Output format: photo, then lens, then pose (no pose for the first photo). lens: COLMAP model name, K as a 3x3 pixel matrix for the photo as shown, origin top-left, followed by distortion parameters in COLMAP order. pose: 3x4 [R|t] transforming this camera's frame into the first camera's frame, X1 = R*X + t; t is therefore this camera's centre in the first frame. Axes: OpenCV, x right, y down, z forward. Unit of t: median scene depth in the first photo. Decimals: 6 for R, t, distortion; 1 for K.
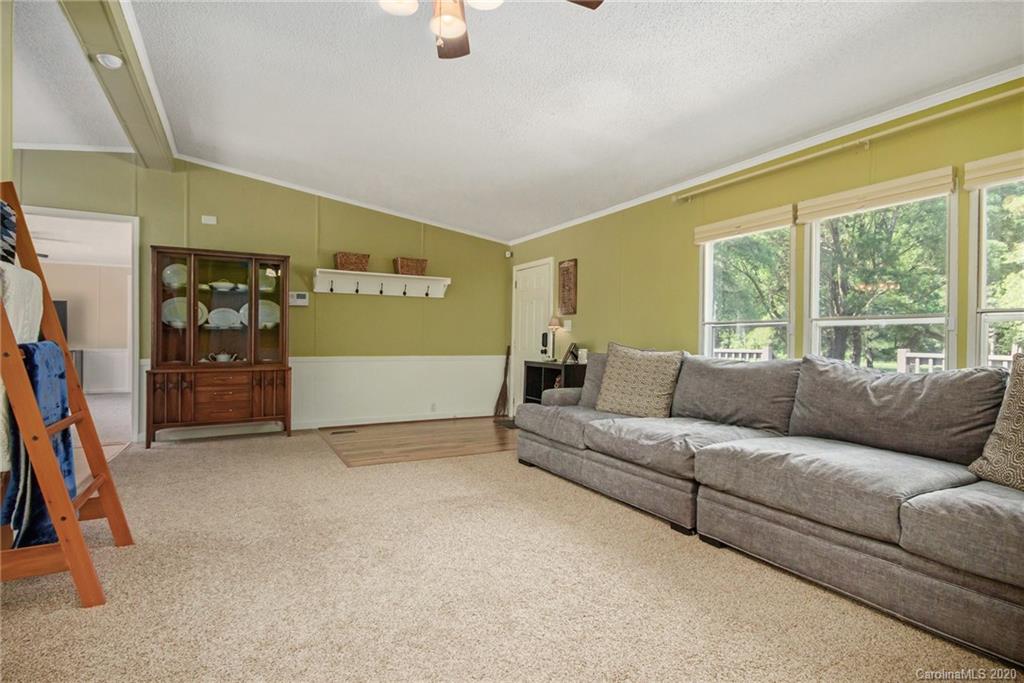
lens RADIAL K [[511.1, 0, 510.4], [0, 511.1, 341.1], [0, 0, 1]] dist [0.001714, 0.001679]
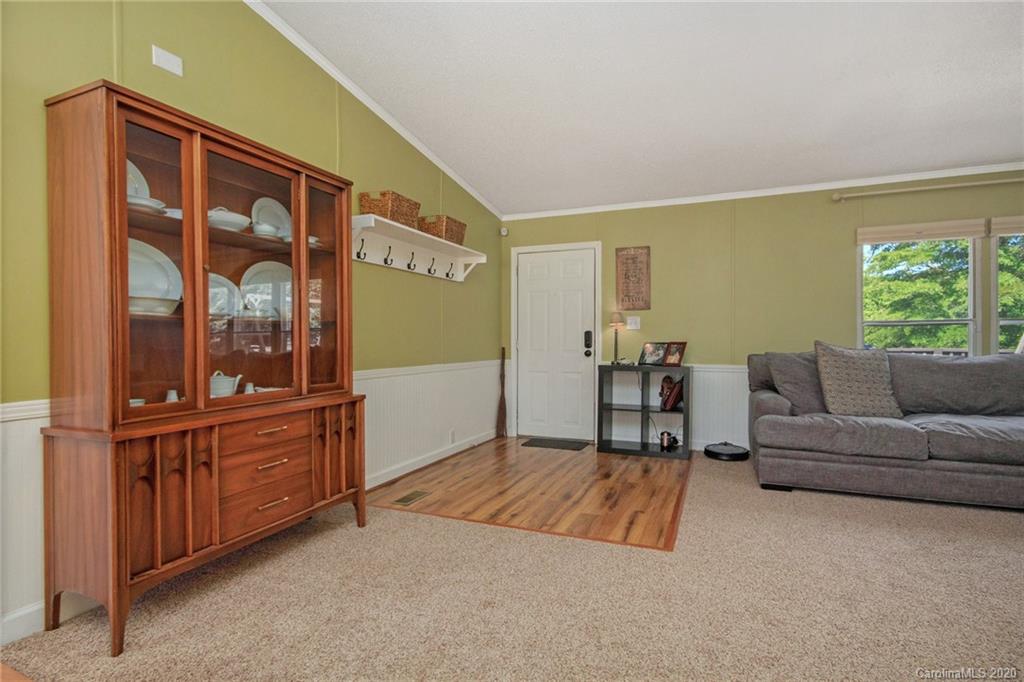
lens RADIAL K [[511.1, 0, 513.3], [0, 511.1, 347.1], [0, 0, 1]] dist [0.001714, 0.001679]
pose [[0.776584, -0.017197, 0.629779, -0.661106], [0.009606, 0.999834, 0.015456, -0.004891], [-0.629941, -0.005953, 0.776620, 0.509504]]
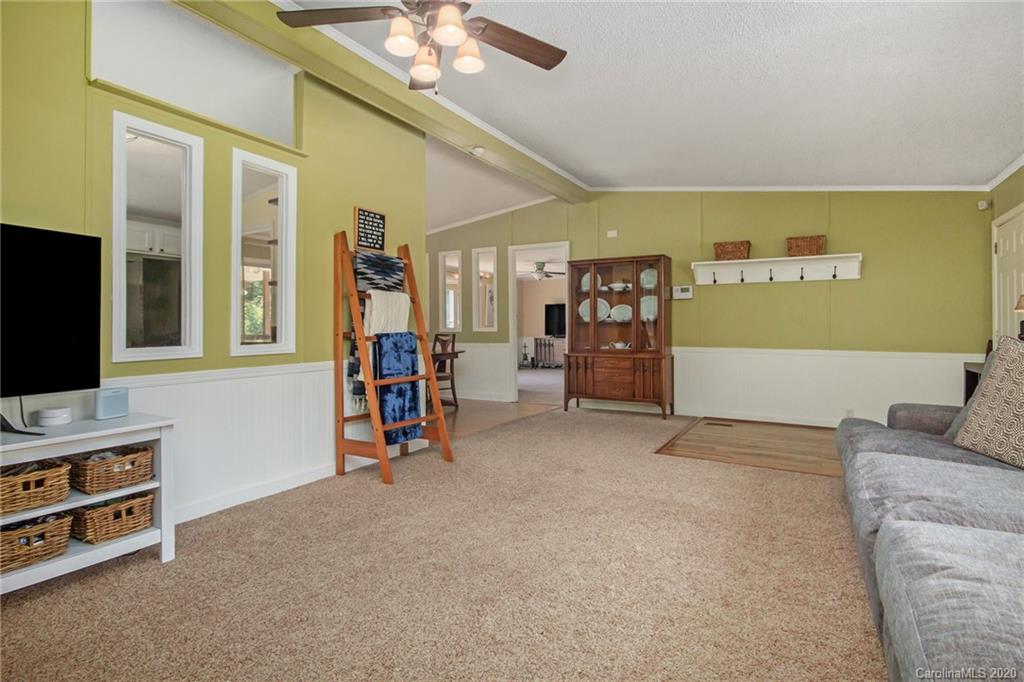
lens RADIAL K [[511.1, 0, 539.8], [0, 511.1, 324.0], [0, 0, 1]] dist [0.001714, 0.001679]
pose [[0.534778, -0.011189, -0.844919, 0.354367], [-0.001855, 0.999894, -0.014415, -0.001231], [0.844991, 0.009276, 0.534701, 0.192197]]
